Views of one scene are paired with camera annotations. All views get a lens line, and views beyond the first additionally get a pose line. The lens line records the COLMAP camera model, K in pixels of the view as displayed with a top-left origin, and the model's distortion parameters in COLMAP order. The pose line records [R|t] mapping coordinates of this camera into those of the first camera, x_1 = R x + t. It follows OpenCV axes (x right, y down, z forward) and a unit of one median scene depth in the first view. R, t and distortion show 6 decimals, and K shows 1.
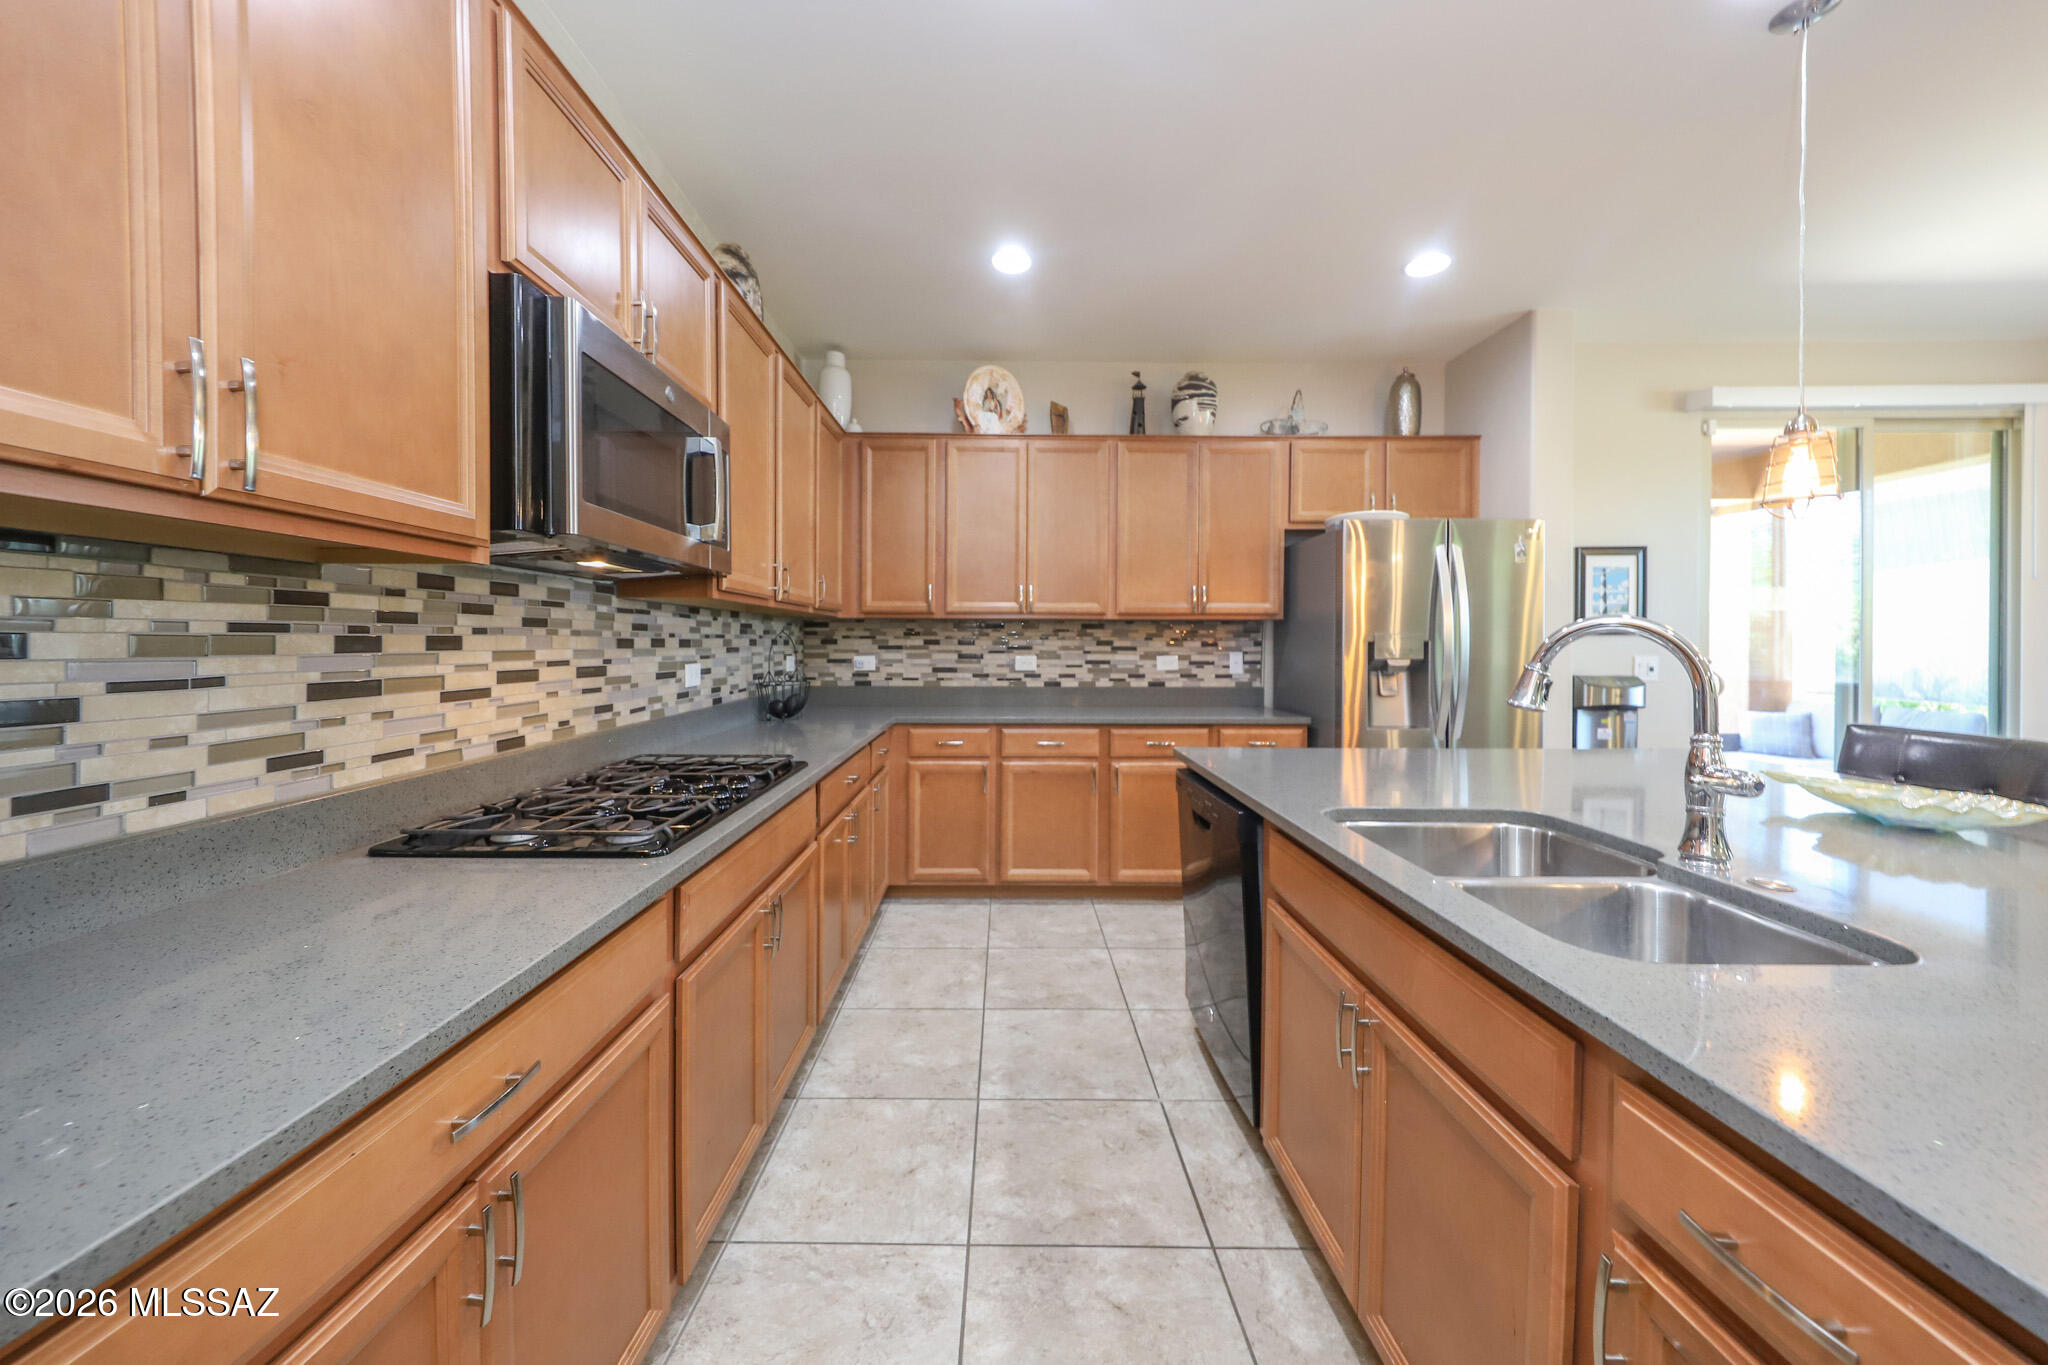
lens RADIAL K [[744.3, 0, 986.3], [0, 744.3, 653.9], [0, 0, 1]] dist [-0.017005, -0.000182]
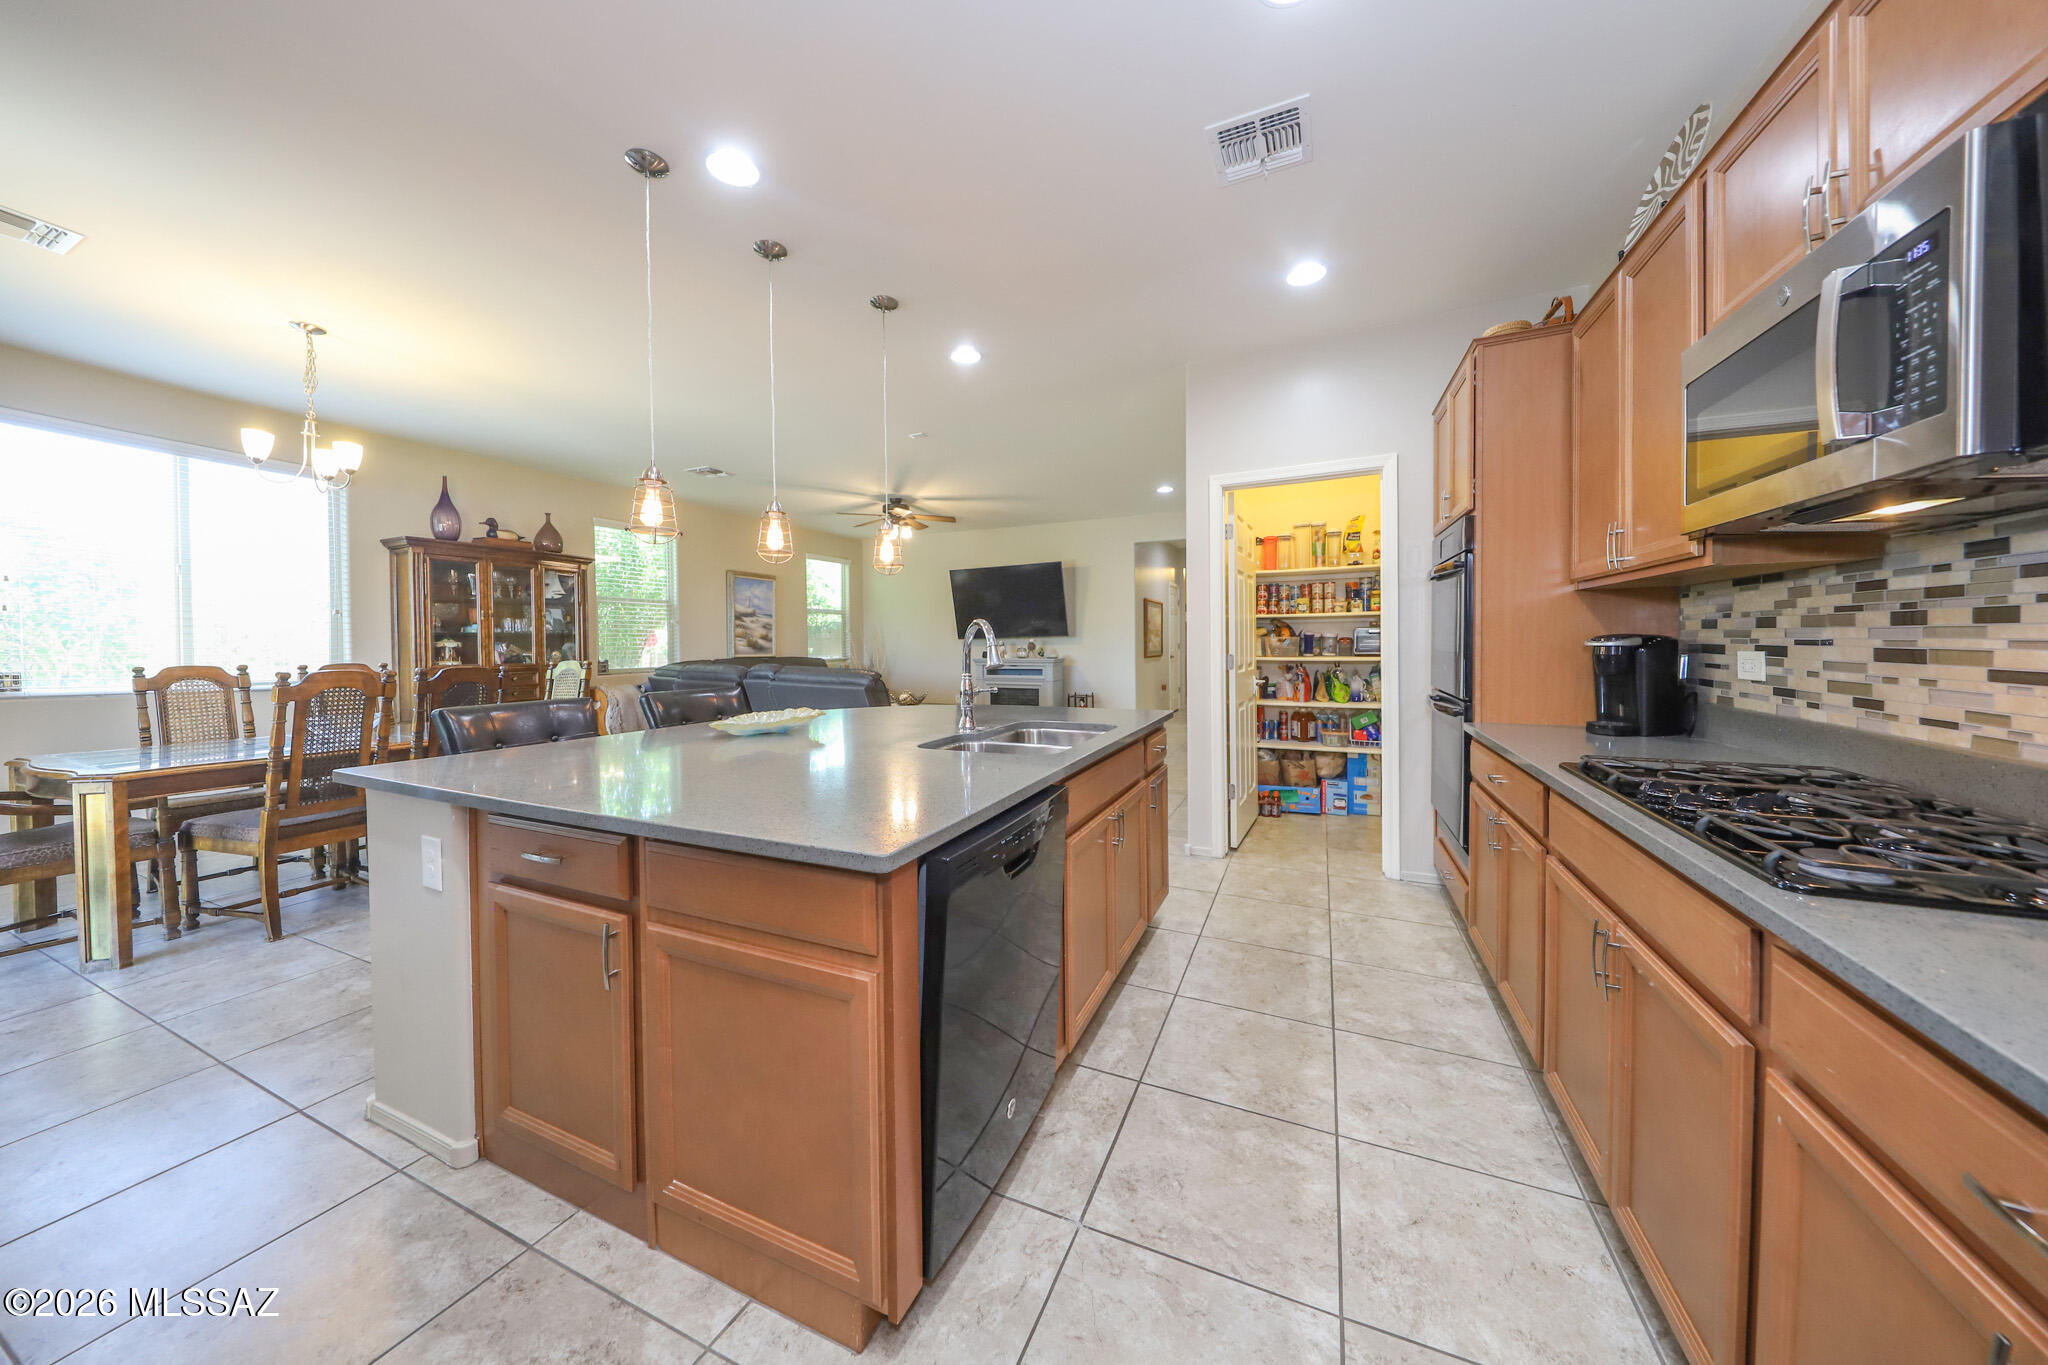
lens RADIAL K [[640.3, 0, 1033.5], [0, 640.3, 669.7], [0, 0, 1]] dist [-0.022910, -0.000673]
pose [[-0.914798, -0.011080, 0.403759, 0.024759], [0.014954, 0.998009, 0.061270, -0.007340], [-0.403634, 0.062088, -0.912811, 1.563105]]
